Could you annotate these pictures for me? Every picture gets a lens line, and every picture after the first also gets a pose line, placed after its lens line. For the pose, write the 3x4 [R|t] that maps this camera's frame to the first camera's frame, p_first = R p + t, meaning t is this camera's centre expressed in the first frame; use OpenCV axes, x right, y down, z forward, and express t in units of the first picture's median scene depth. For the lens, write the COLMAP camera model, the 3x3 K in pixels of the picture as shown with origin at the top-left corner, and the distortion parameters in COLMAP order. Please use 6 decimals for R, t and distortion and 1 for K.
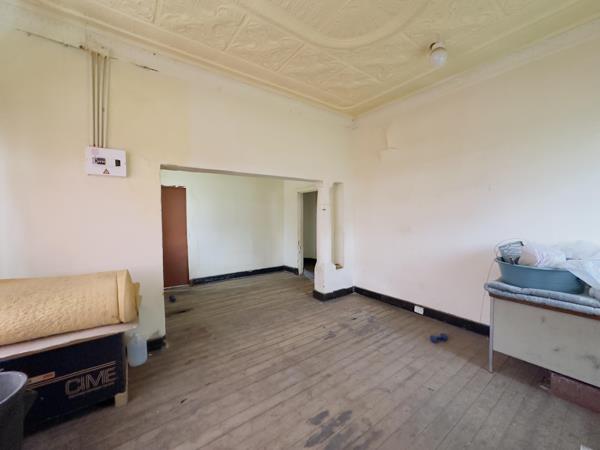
lens RADIAL K [[240.5, 0, 300.0], [0, 240.5, 225.0], [0, 0, 1]] dist [0.000702, 0.000138]
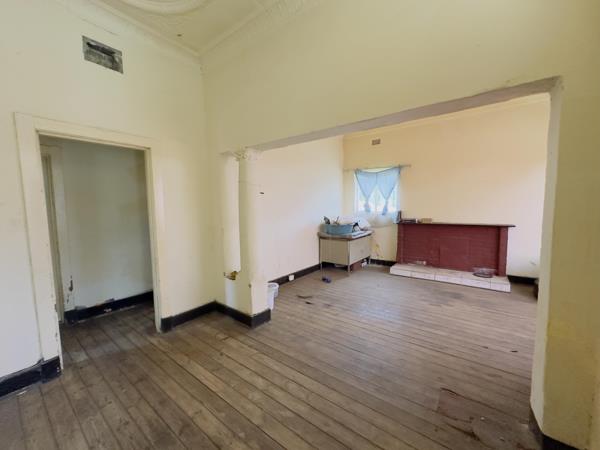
lens RADIAL K [[240.5, 0, 300.0], [0, 240.5, 225.0], [0, 0, 1]] dist [0.000702, 0.000138]
pose [[-0.282491, -0.062956, 0.957202, -0.916544], [0.051691, 0.995395, 0.080723, -0.033361], [-0.957876, 0.072283, -0.277936, 1.635525]]
